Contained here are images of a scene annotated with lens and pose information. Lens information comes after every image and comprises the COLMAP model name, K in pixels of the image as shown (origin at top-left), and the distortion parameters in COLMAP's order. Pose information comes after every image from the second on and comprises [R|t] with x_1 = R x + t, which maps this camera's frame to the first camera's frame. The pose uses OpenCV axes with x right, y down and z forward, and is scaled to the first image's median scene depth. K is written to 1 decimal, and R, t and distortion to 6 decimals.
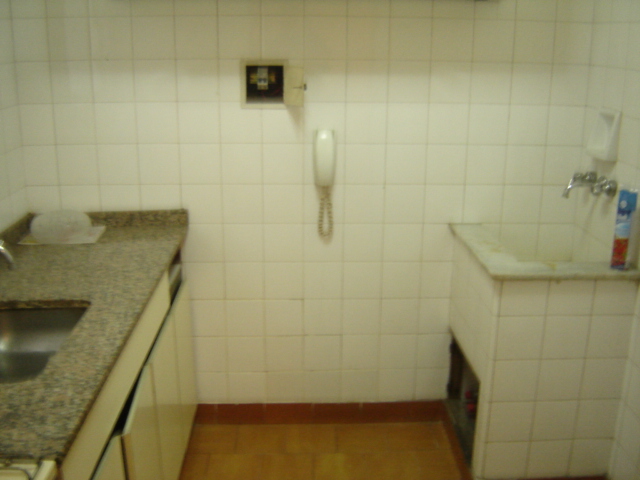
lens RADIAL K [[765.6, 0, 320.0], [0, 765.6, 240.0], [0, 0, 1]] dist [-0.093878, 0.030540]
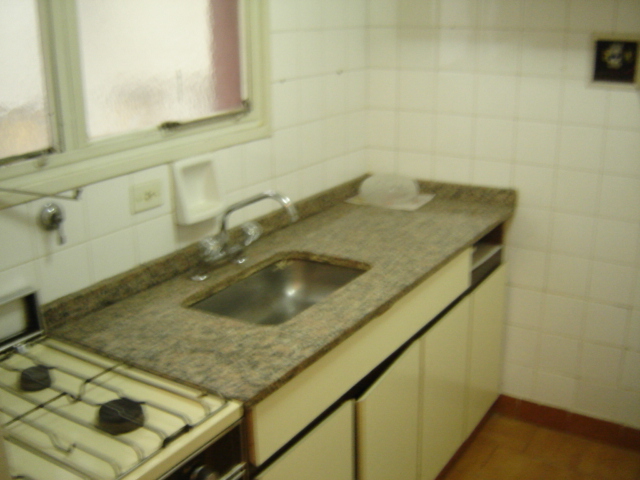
lens RADIAL K [[765.6, 0, 320.0], [0, 765.6, 240.0], [0, 0, 1]] dist [-0.093878, 0.030540]
pose [[0.841143, 0.159851, -0.516650, 0.126621], [-0.144178, 0.987026, 0.070653, -0.011567], [0.521241, 0.015061, 0.853277, 0.075206]]
